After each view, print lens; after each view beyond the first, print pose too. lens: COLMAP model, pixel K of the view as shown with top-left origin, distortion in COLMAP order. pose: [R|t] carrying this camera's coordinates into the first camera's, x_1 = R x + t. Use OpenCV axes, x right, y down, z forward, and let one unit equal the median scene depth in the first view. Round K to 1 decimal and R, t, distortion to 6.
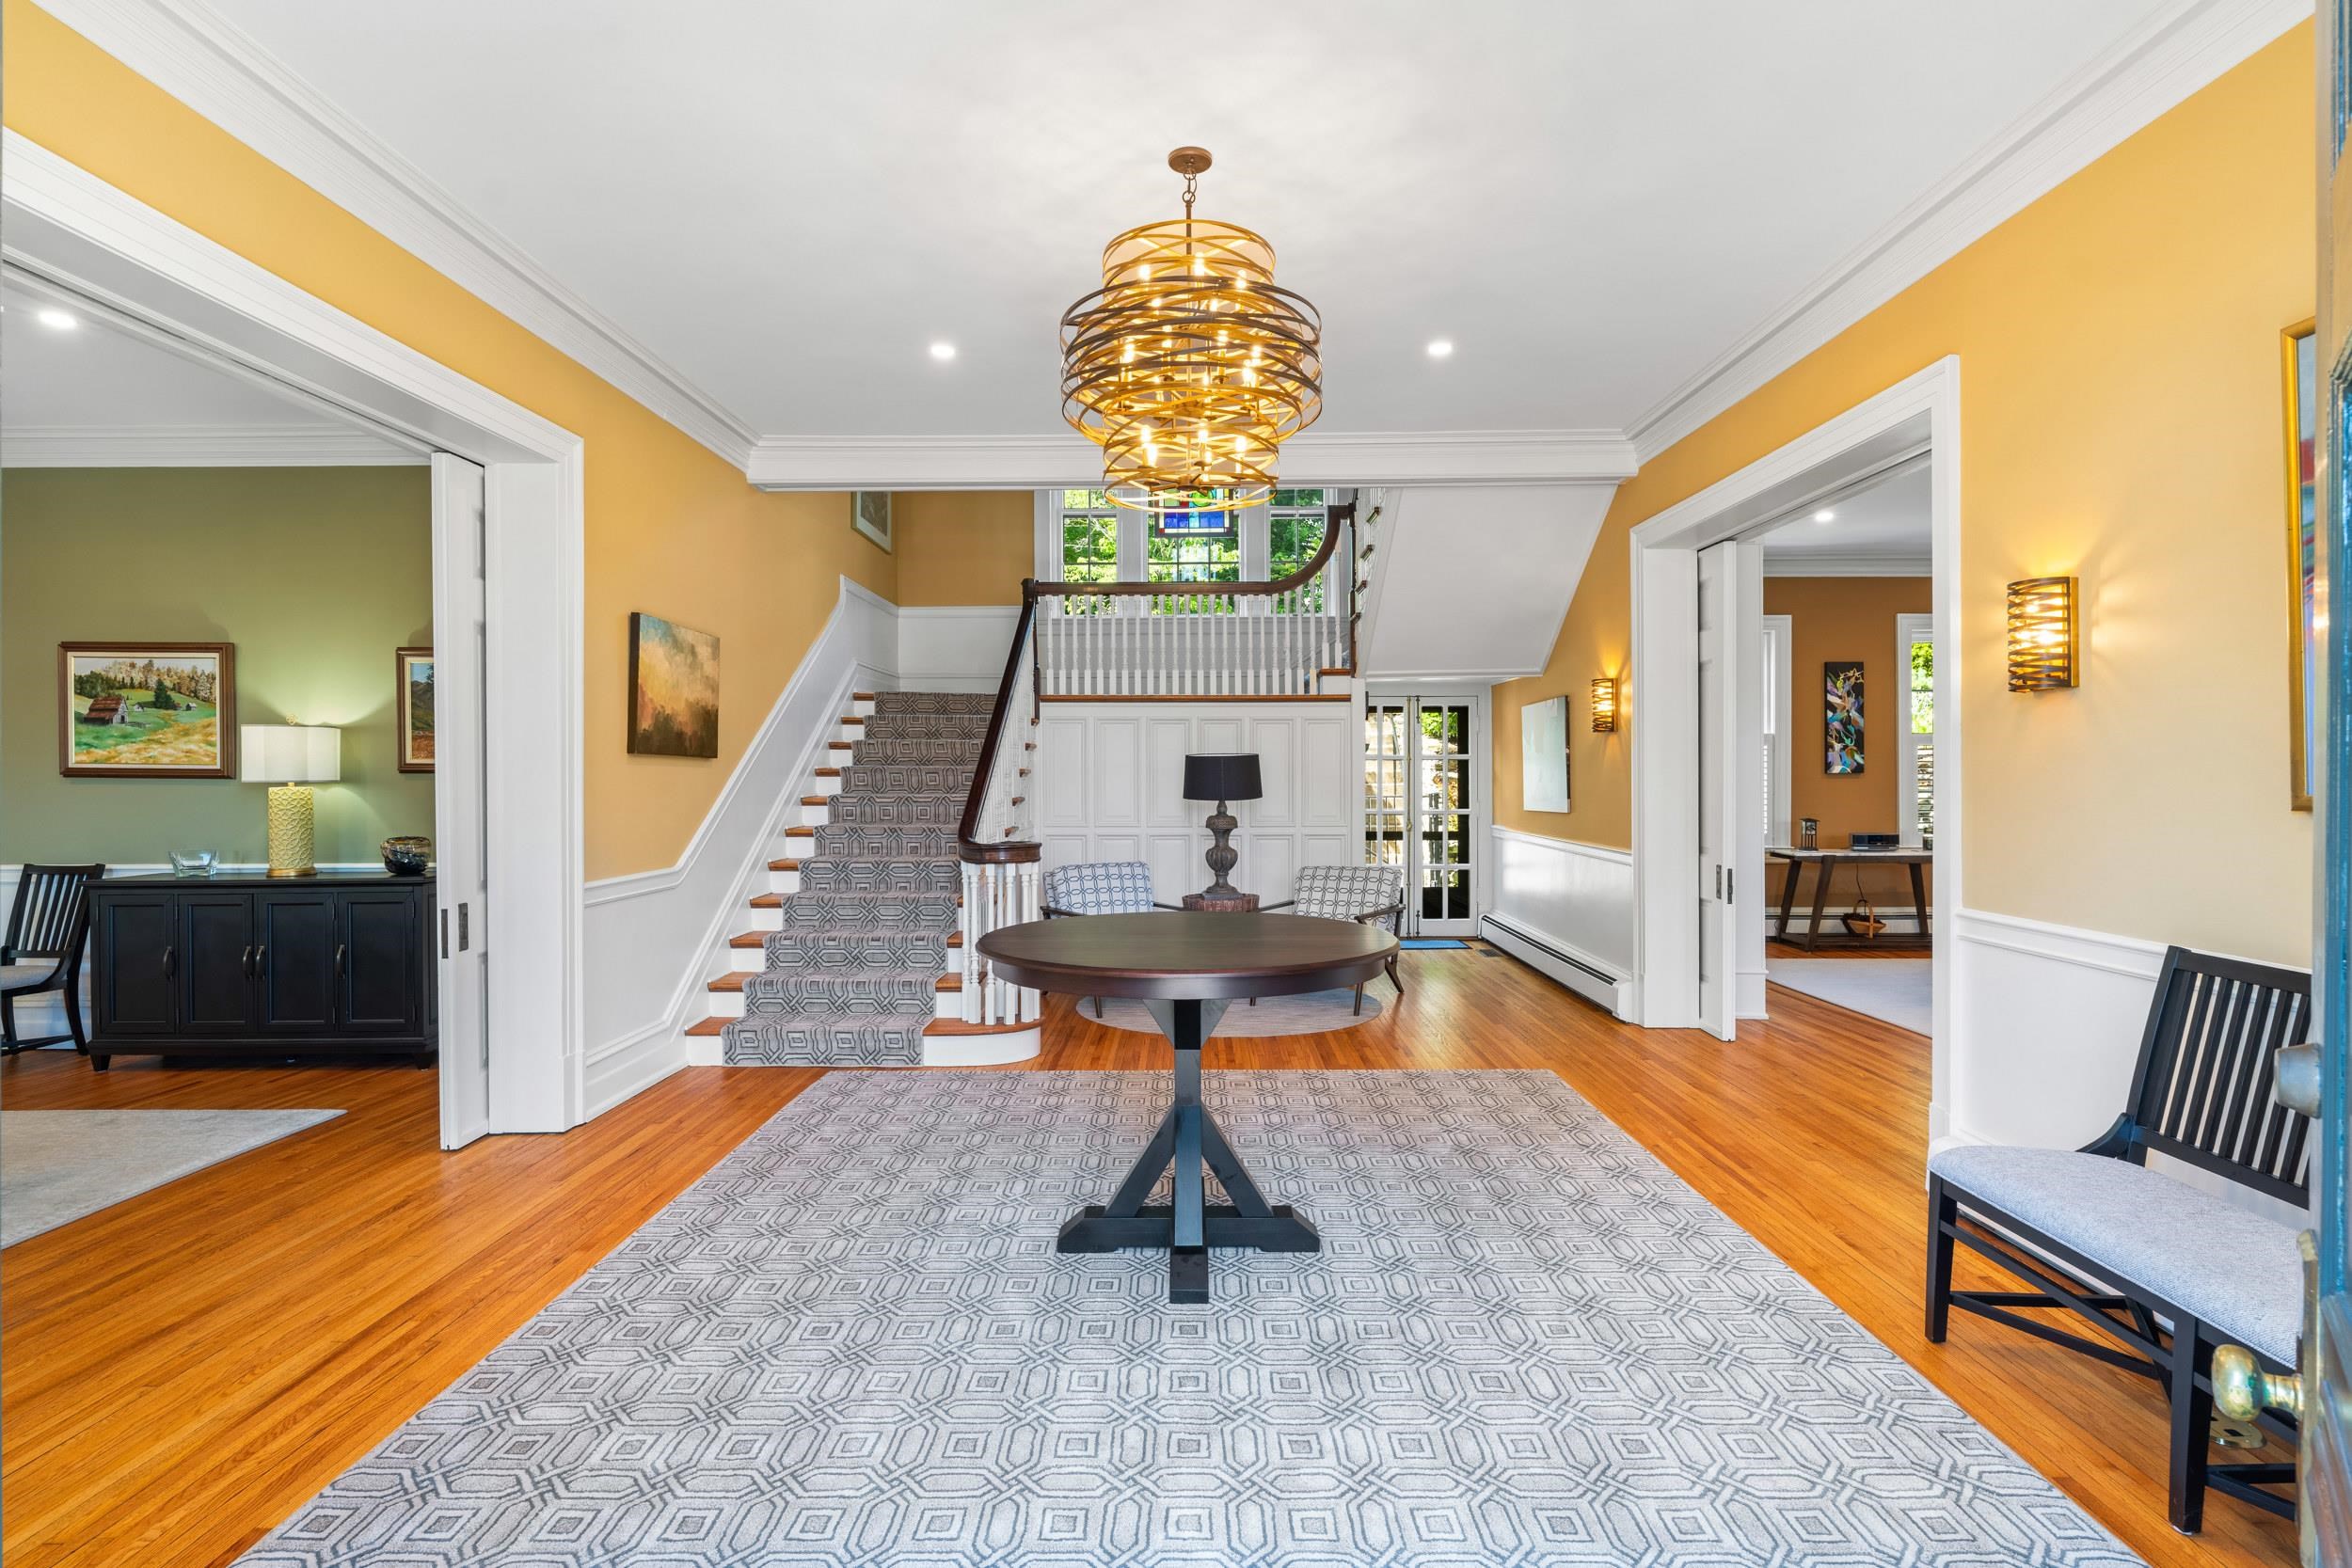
lens RADIAL K [[1162.9, 0, 1193.9], [0, 1162.9, 778.2], [0, 0, 1]] dist [-0.006681, 0.000487]
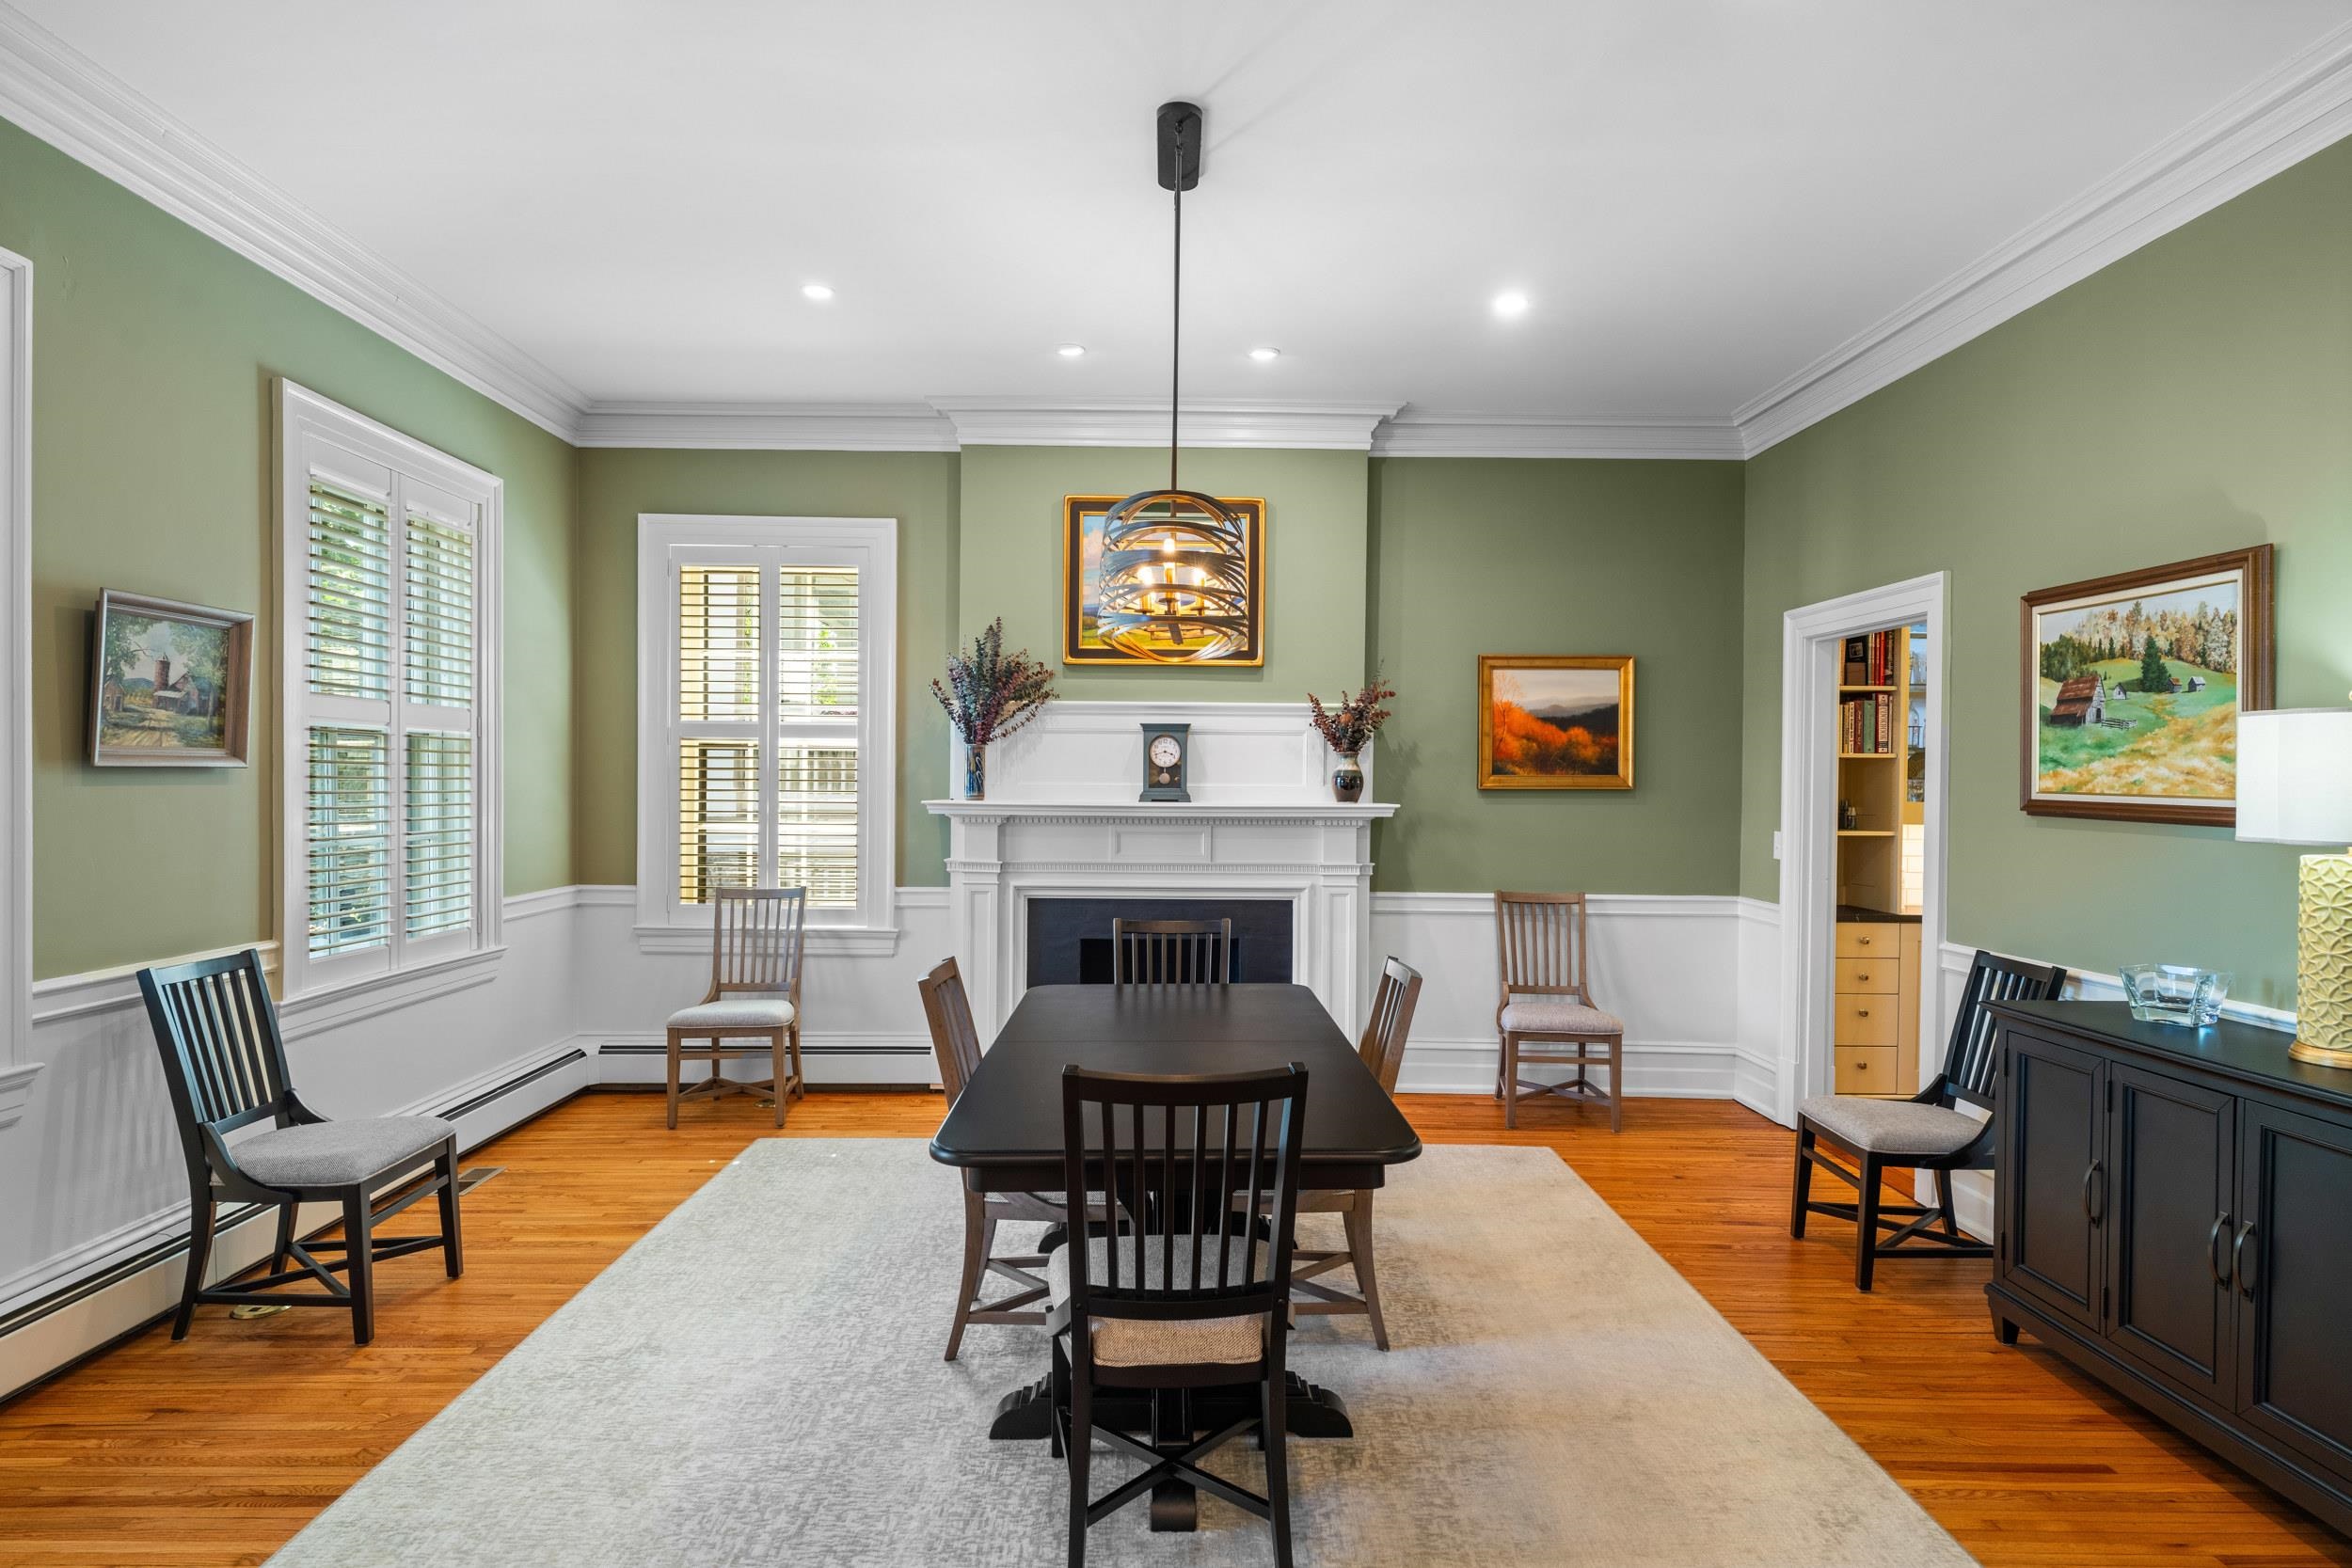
lens RADIAL K [[1297.6, 0, 1172.0], [0, 1297.6, 788.6], [0, 0, 1]] dist [-0.005914, 0.001356]
pose [[0.006715, 0.008706, -0.999940, -0.315276], [-0.015574, 0.999842, 0.008601, -0.014377], [0.999856, 0.015515, 0.006849, 0.572658]]
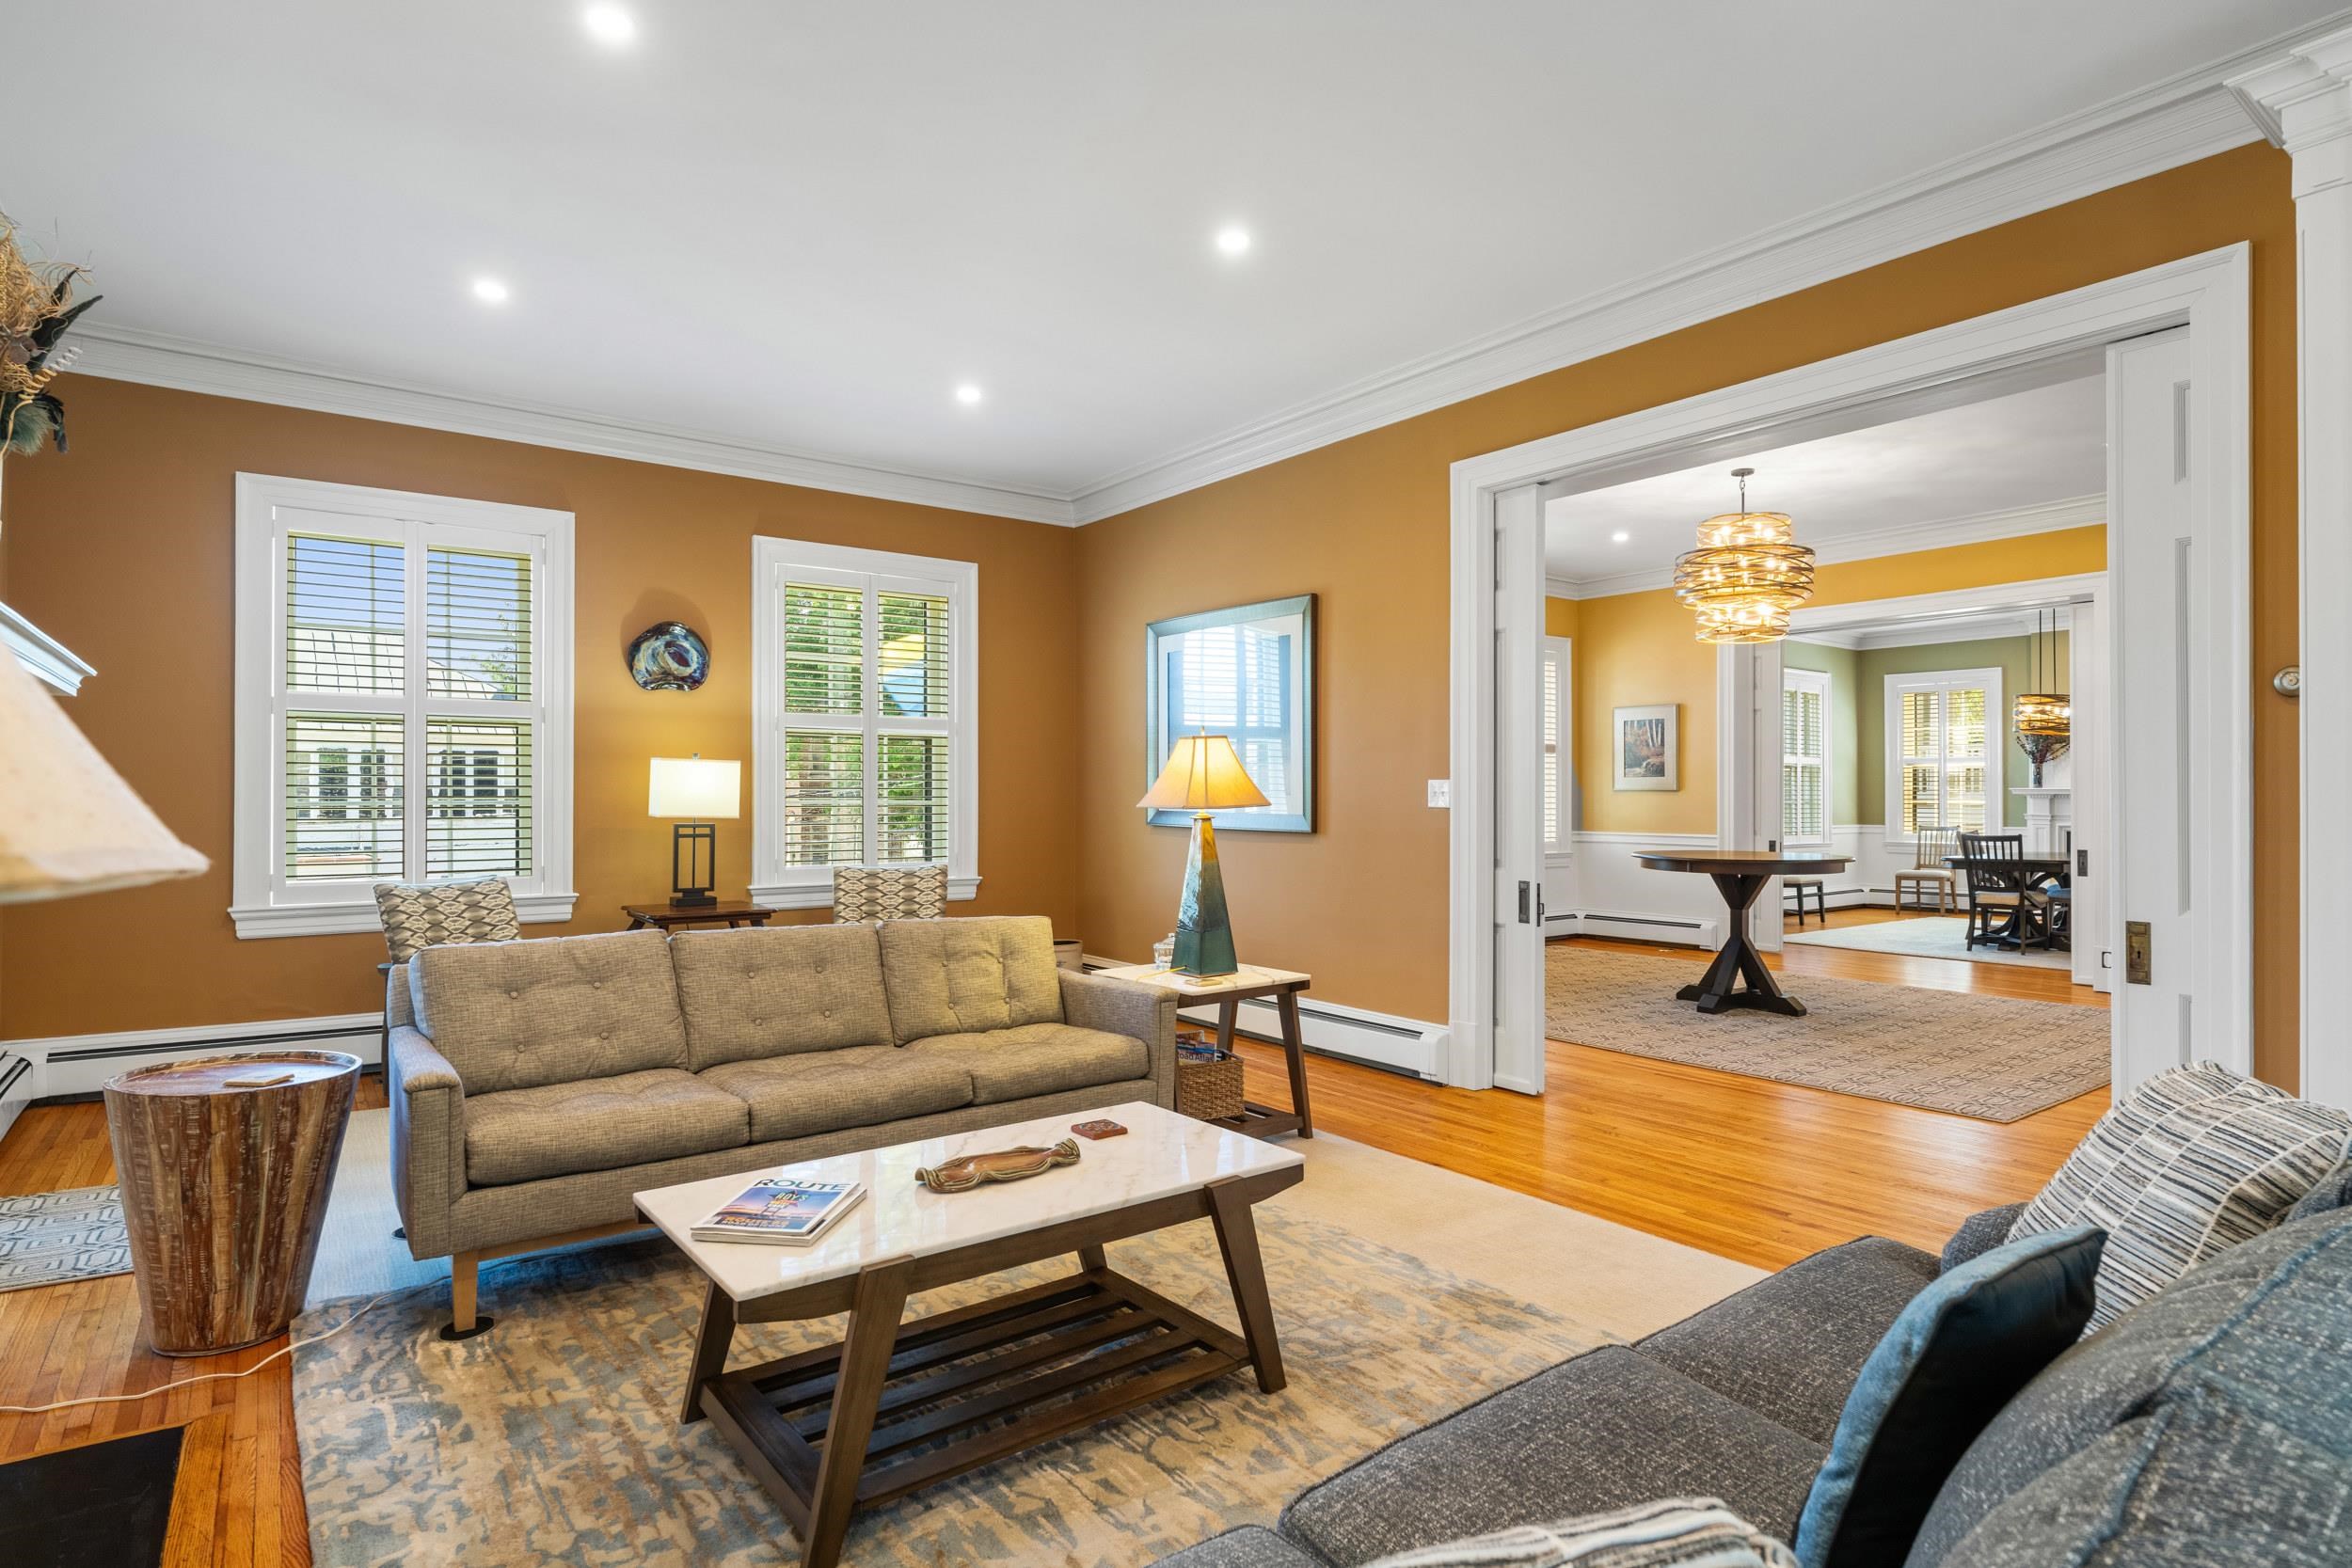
lens RADIAL K [[1236.8, 0, 1182.6], [0, 1236.8, 795.2], [0, 0, 1]] dist [-0.004825, -0.000619]
pose [[-0.801330, 0.001732, -0.598220, 1.257589], [-0.001135, 0.999990, 0.004416, 0.010563], [0.598222, 0.004218, -0.801320, 1.294979]]
